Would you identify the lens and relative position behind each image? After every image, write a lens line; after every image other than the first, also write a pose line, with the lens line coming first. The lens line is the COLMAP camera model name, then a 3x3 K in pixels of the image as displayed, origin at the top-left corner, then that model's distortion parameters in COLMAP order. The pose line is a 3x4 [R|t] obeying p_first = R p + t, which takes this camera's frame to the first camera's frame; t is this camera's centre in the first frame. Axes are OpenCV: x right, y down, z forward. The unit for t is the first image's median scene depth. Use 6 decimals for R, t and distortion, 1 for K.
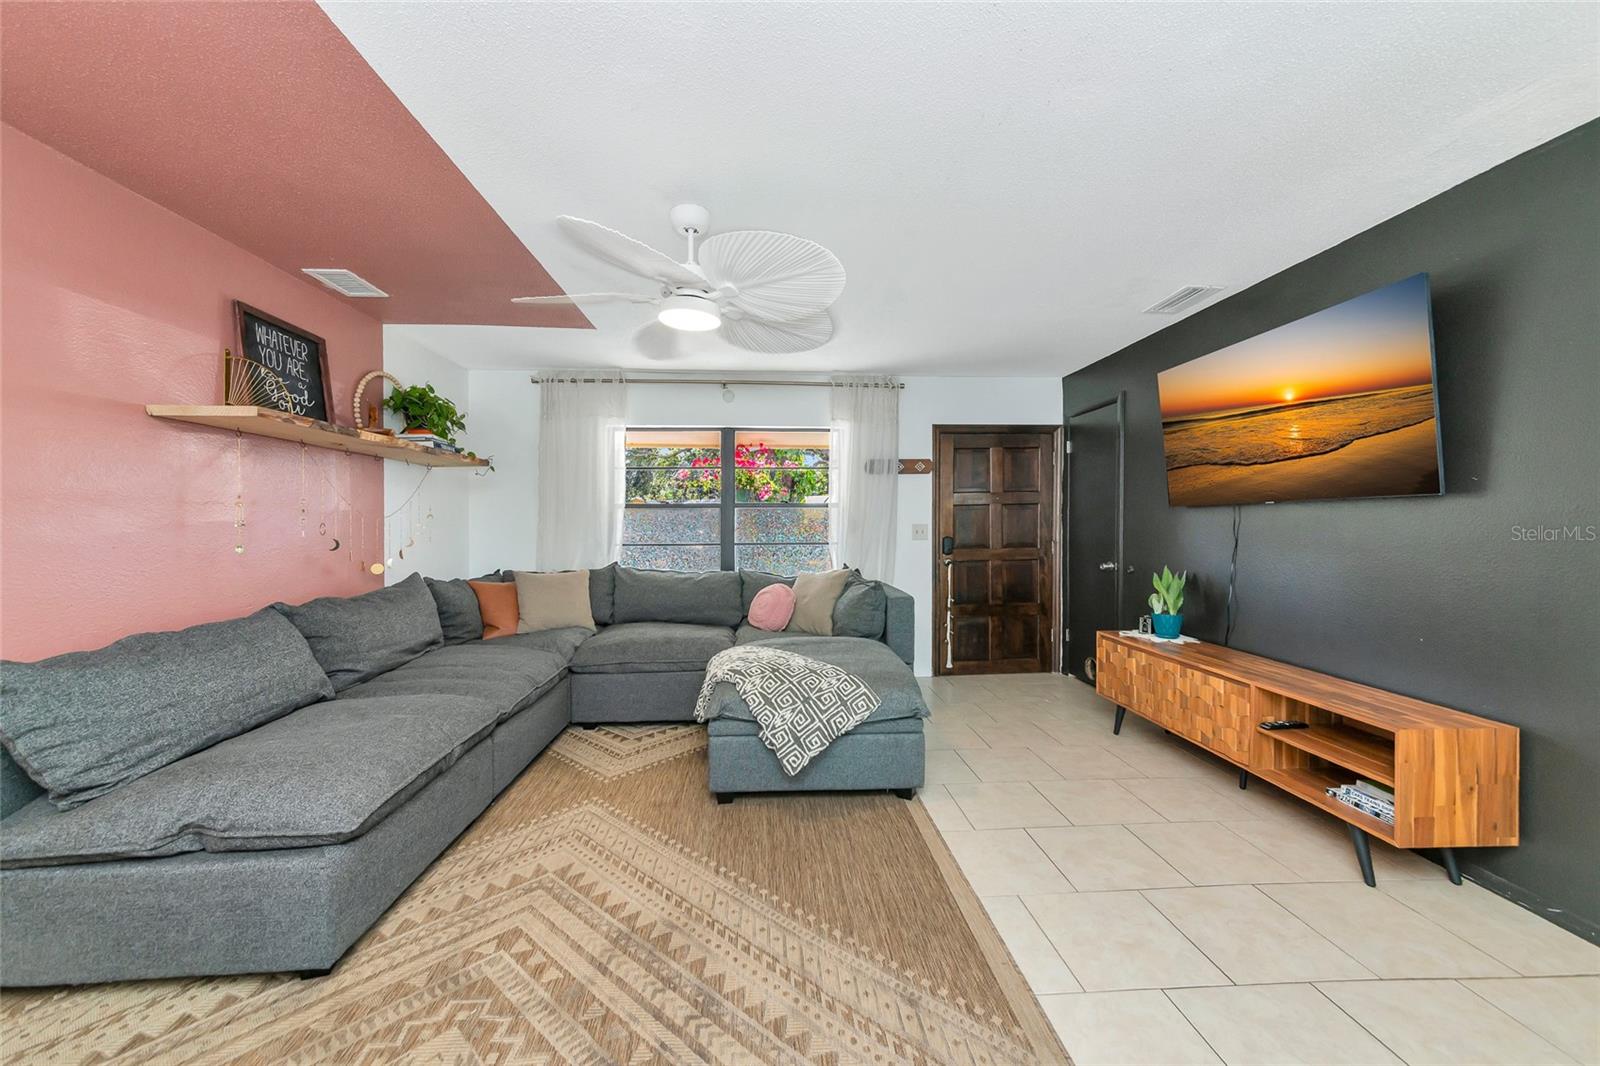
lens RADIAL K [[574.9, 0, 823.5], [0, 574.9, 519.5], [0, 0, 1]] dist [0.005320, -0.000077]
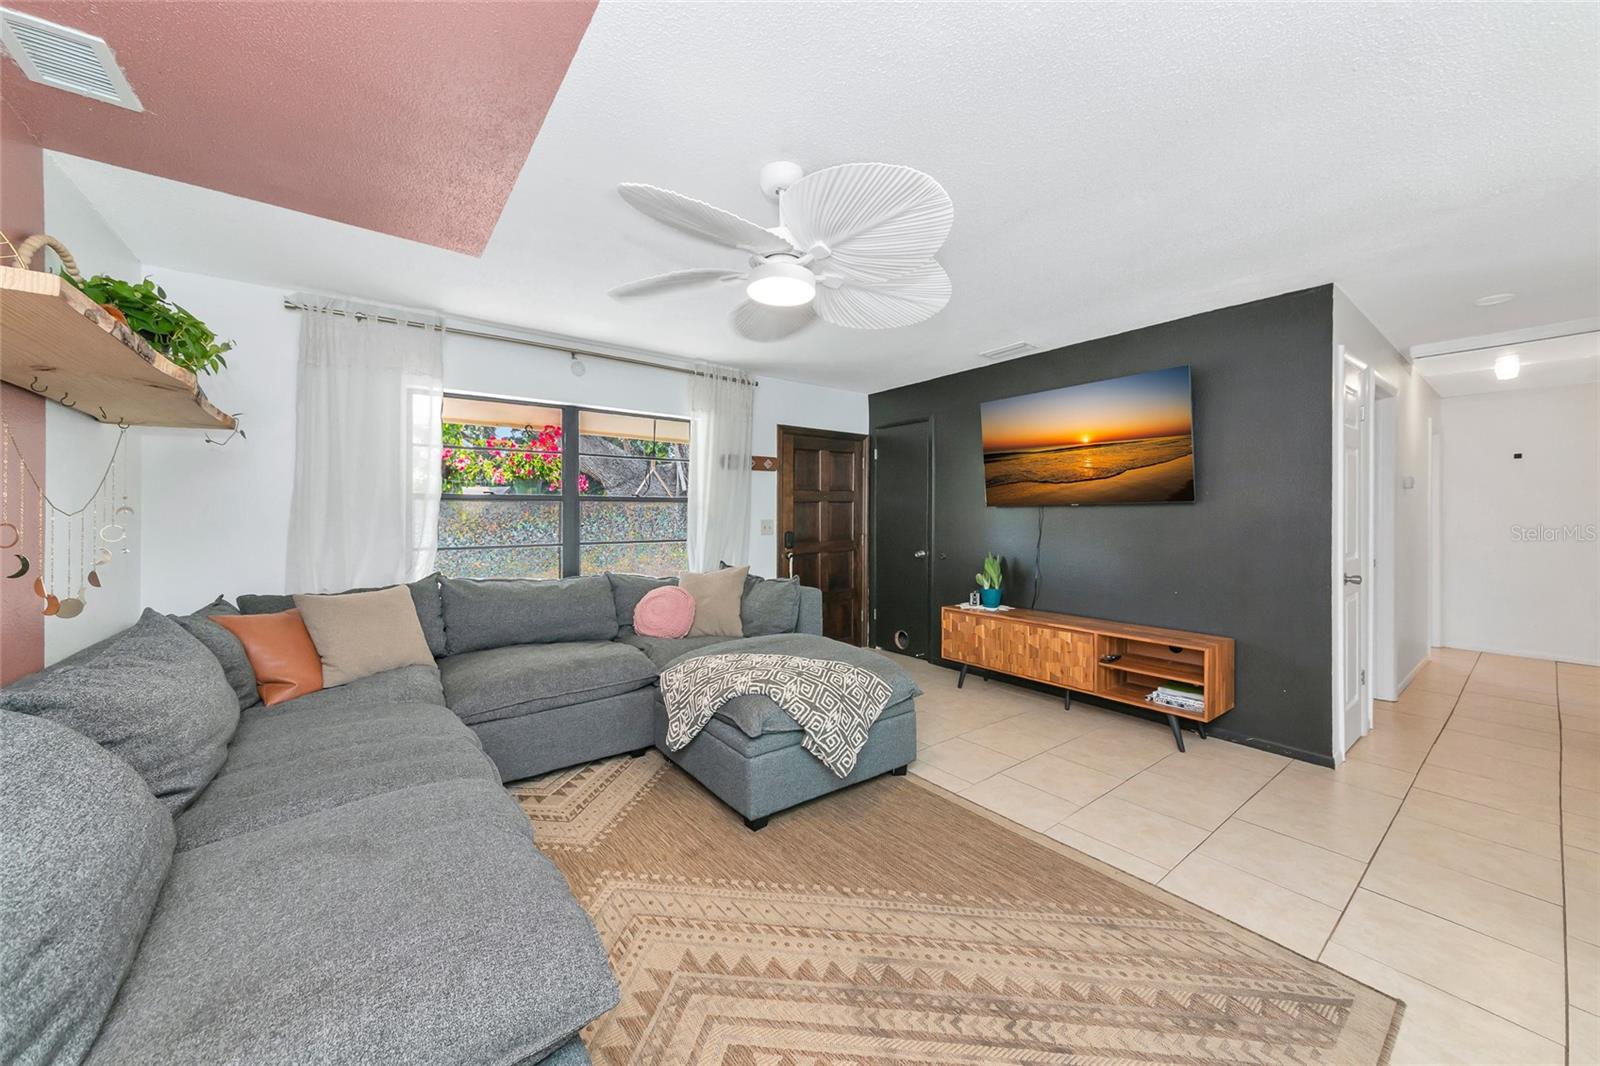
lens RADIAL K [[565.2, 0, 789.5], [0, 565.2, 518.0], [0, 0, 1]] dist [0.016556, -0.000112]
pose [[0.842449, -0.001533, 0.538774, -0.479105], [-0.001526, 0.999985, 0.005232, -0.000977], [-0.538774, -0.005230, 0.842434, 0.174272]]
